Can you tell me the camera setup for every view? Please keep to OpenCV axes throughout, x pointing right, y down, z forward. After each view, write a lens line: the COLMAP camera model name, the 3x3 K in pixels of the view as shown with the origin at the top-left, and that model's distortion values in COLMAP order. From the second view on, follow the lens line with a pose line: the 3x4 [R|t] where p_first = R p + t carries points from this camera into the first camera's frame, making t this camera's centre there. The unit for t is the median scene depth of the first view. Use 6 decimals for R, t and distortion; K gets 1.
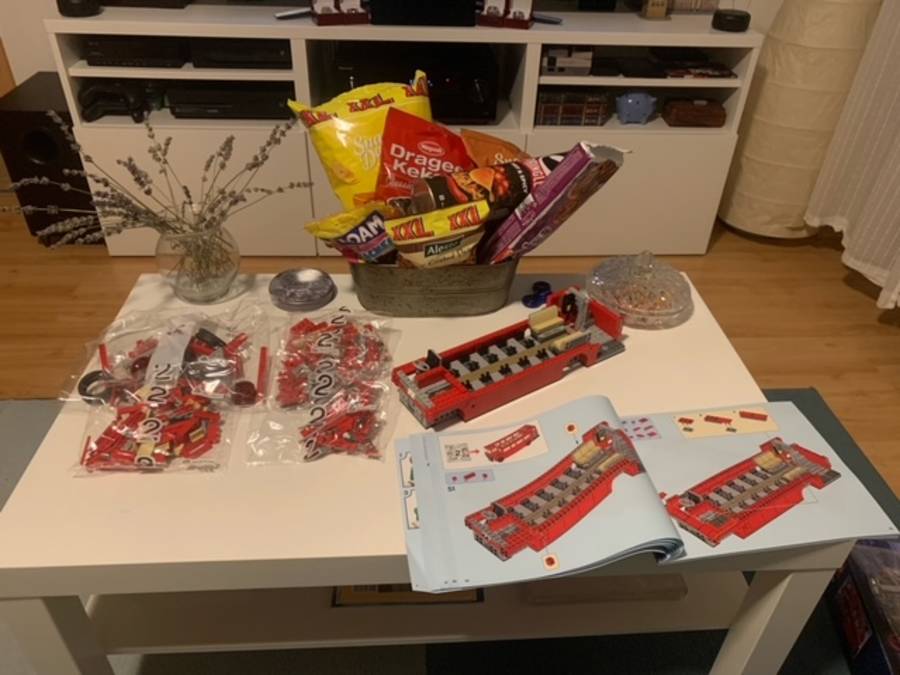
lens RADIAL K [[685.4, 0, 449.5], [0, 685.4, 334.1], [0, 0, 1]] dist [0.087052, -0.098901]
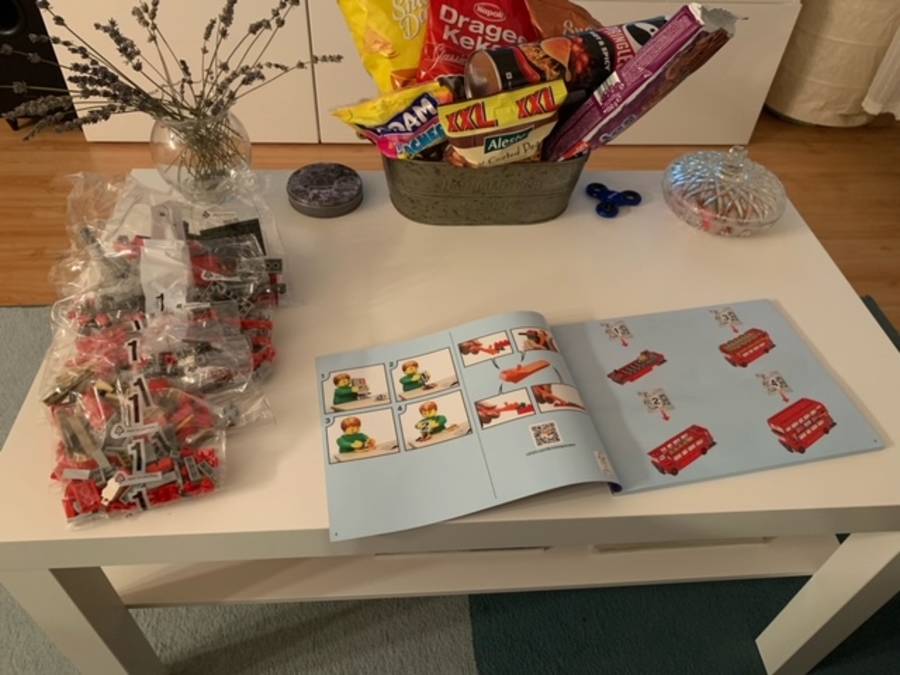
lens RADIAL K [[688.9, 0, 445.1], [0, 688.9, 329.9], [0, 0, 1]] dist [0.036313, -0.000057]
pose [[0.999863, 0.003329, 0.016223, -0.089362], [-0.005760, 0.988339, 0.152162, -0.027345], [-0.015527, -0.152234, 0.988222, 0.149797]]
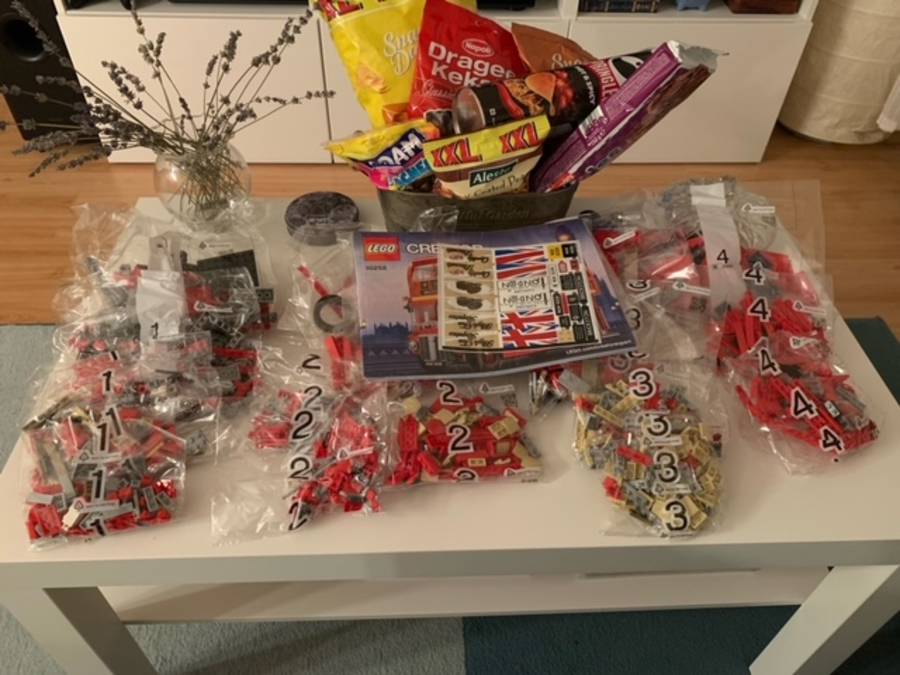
lens RADIAL K [[687.4, 0, 444.9], [0, 687.4, 333.5], [0, 0, 1]] dist [0.044522, -0.008086]
pose [[0.999715, 0.008777, -0.022209, -0.043548], [-0.005476, 0.989481, 0.144559, -0.052203], [0.023245, -0.144396, 0.989247, 0.135230]]
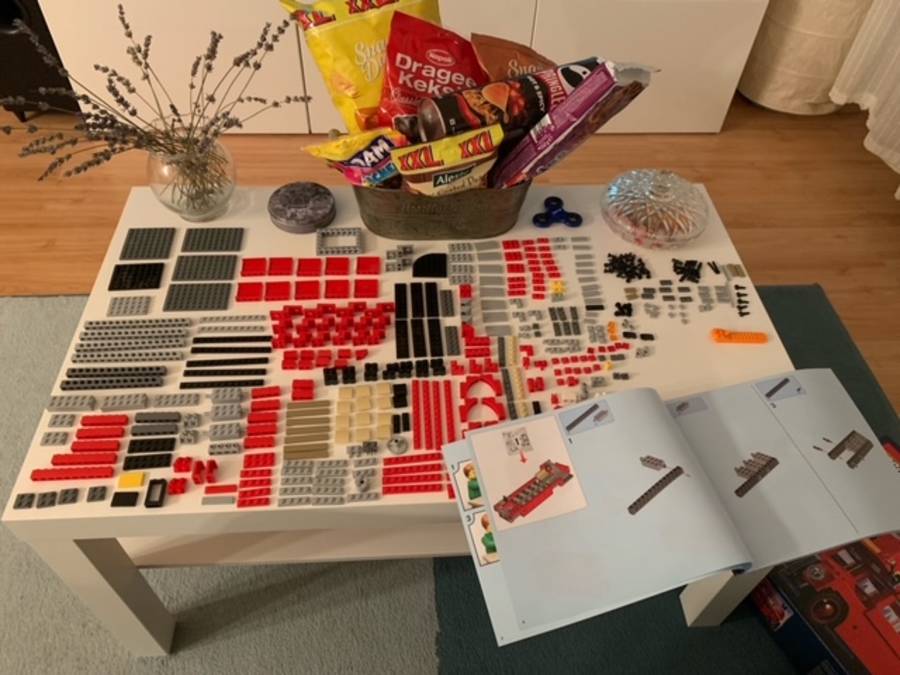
lens RADIAL K [[687.4, 0, 444.9], [0, 687.4, 333.5], [0, 0, 1]] dist [0.044522, -0.008086]
pose [[0.999988, 0.002605, 0.004116, -0.022390], [-0.003435, 0.976202, 0.216834, -0.112928], [-0.003453, -0.216846, 0.976200, 0.031283]]
